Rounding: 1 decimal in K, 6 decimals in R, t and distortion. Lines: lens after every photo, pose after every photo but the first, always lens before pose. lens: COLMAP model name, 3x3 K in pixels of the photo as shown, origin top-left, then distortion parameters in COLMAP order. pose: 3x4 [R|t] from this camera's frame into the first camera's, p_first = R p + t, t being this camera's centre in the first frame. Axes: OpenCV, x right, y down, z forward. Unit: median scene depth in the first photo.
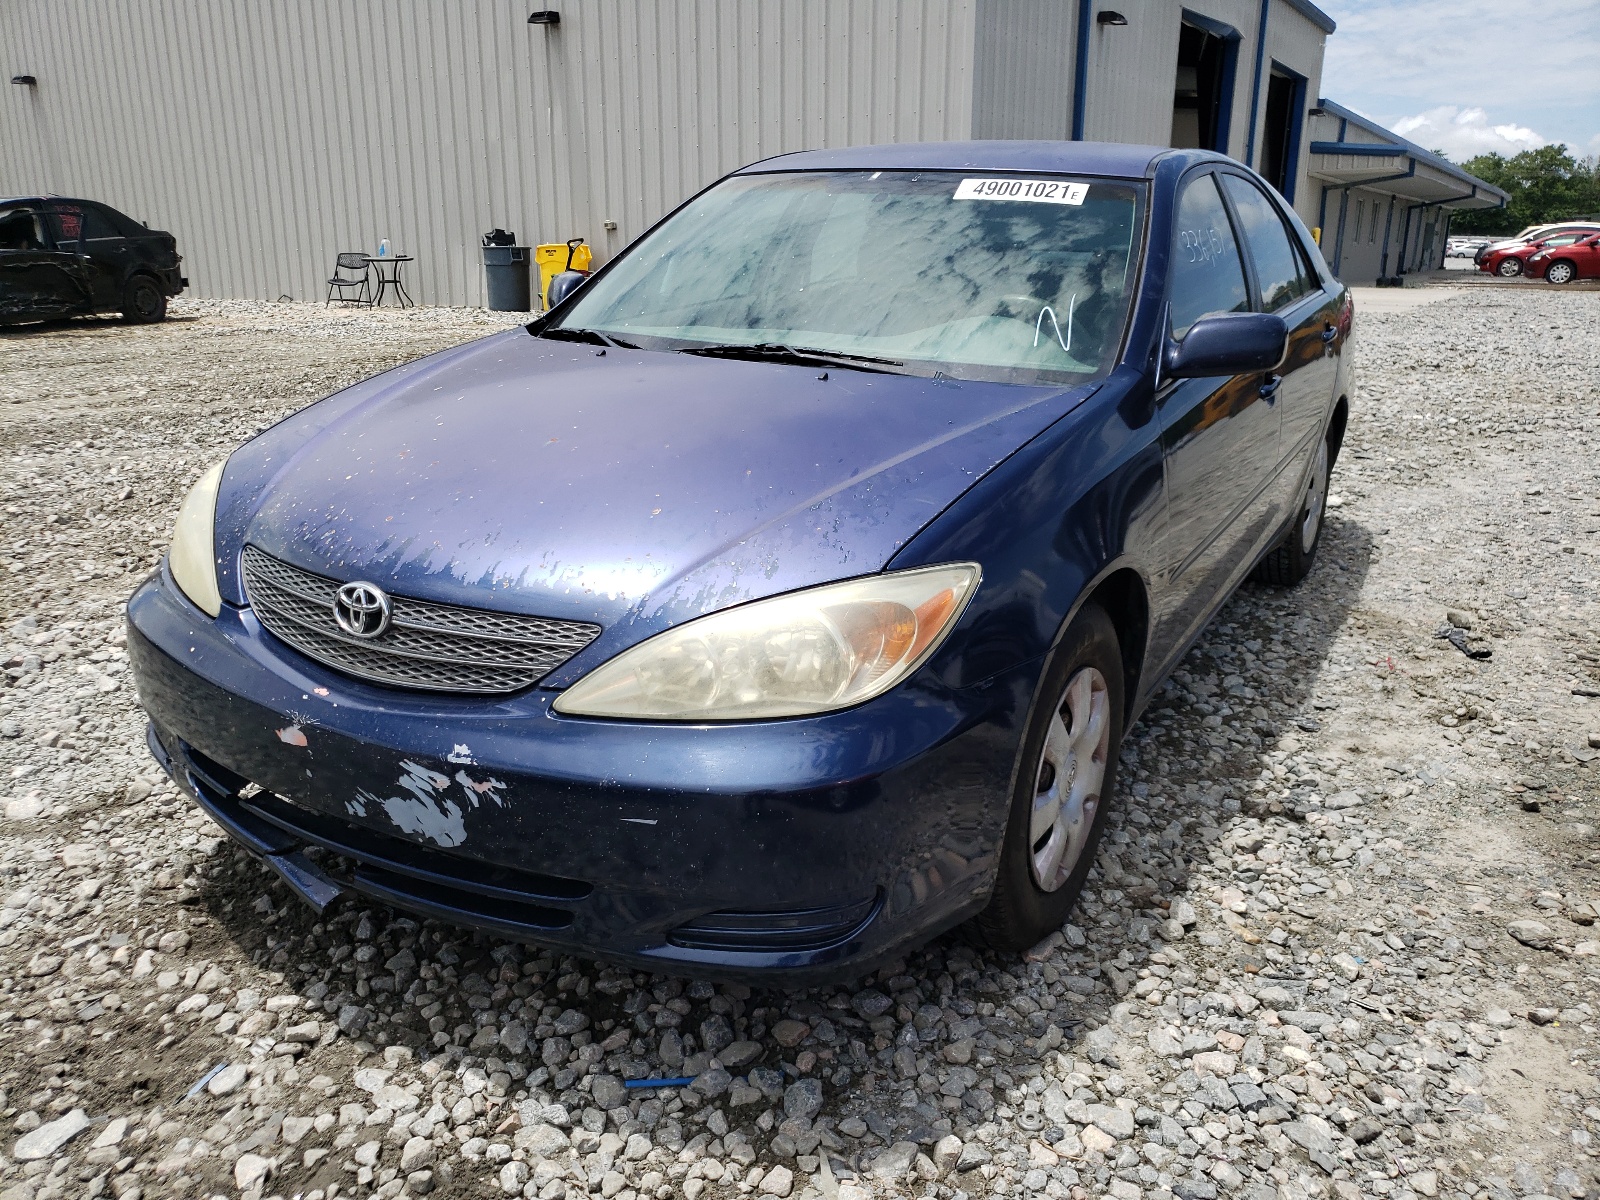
lens RADIAL K [[1214.1, 0, 800.0], [0, 1214.1, 600.0], [0, 0, 1]] dist [0.010438, 0.008460]
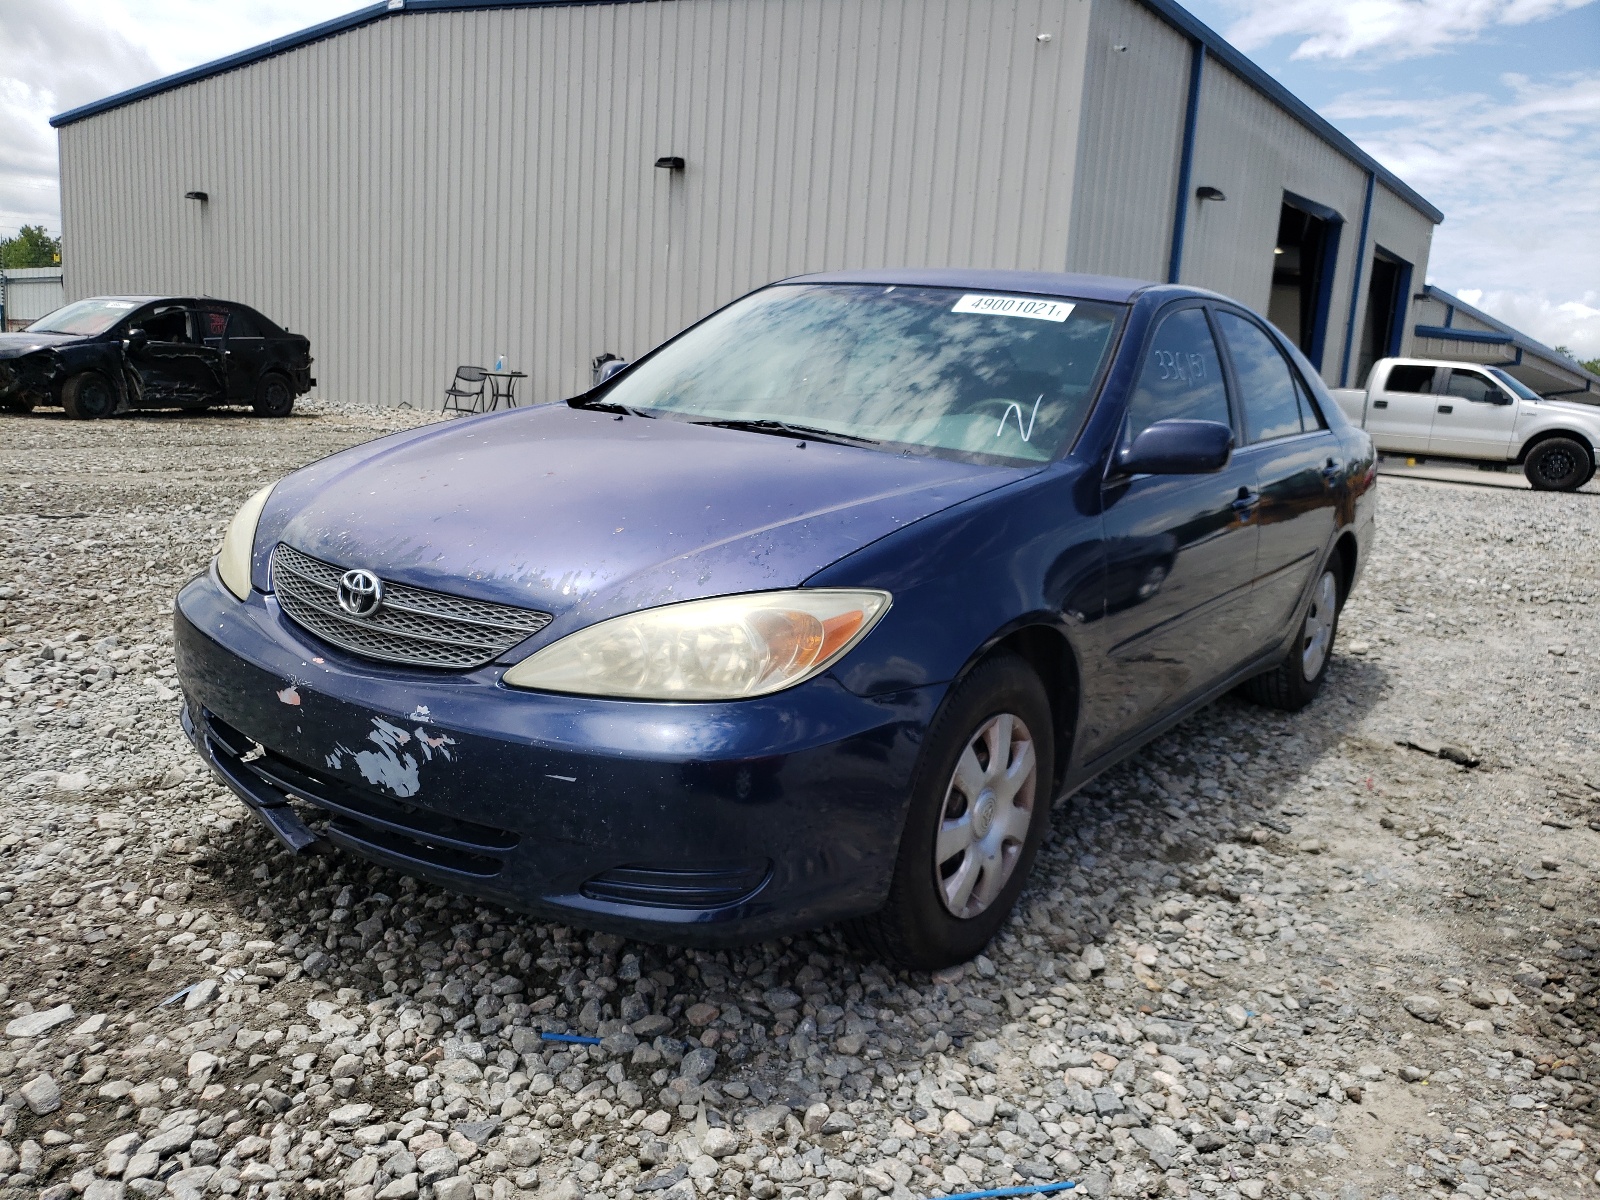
lens RADIAL K [[1223.1, 0, 821.7], [0, 1223.1, 619.7], [0, 0, 1]] dist [-0.011146, 0.035237]
pose [[0.995190, 0.076892, -0.060697, 0.132679], [-0.082608, 0.991745, -0.098073, 0.096373], [0.052655, 0.102615, 0.993327, -0.120391]]
